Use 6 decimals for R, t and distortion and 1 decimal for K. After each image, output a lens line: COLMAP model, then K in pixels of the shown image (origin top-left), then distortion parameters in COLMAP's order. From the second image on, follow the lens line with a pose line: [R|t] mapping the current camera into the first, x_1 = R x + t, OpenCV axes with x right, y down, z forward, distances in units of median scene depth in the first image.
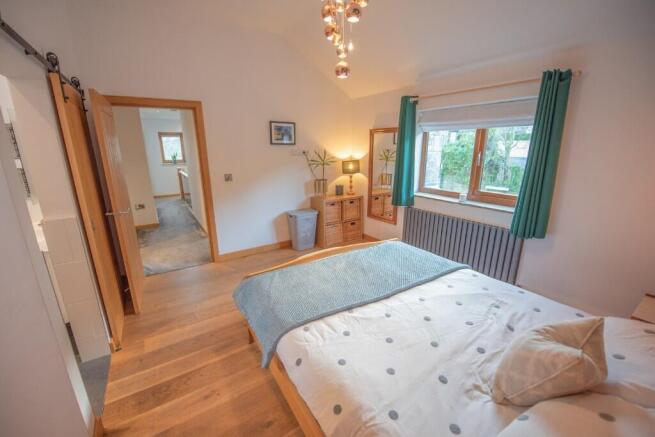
lens RADIAL K [[271.1, 0, 325.2], [0, 271.1, 220.9], [0, 0, 1]] dist [-0.021902, -0.000175]
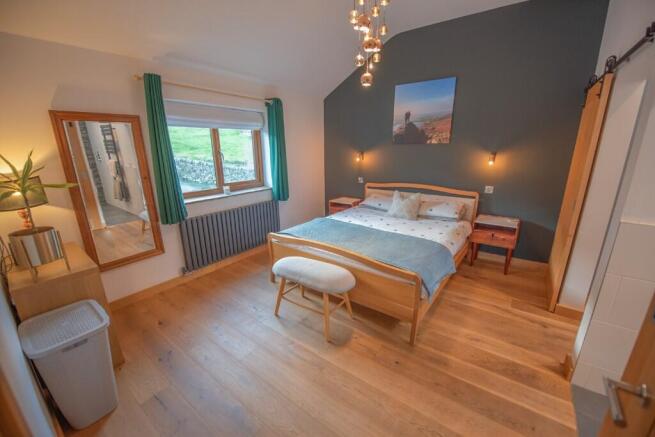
lens RADIAL K [[260.2, 0, 323.8], [0, 260.2, 219.2], [0, 0, 1]] dist [-0.022031, -0.000118]
pose [[-0.344621, -0.246789, 0.905722, -0.864381], [0.260220, 0.901901, 0.344760, -0.341307], [-0.901954, 0.354499, -0.246595, 1.314042]]
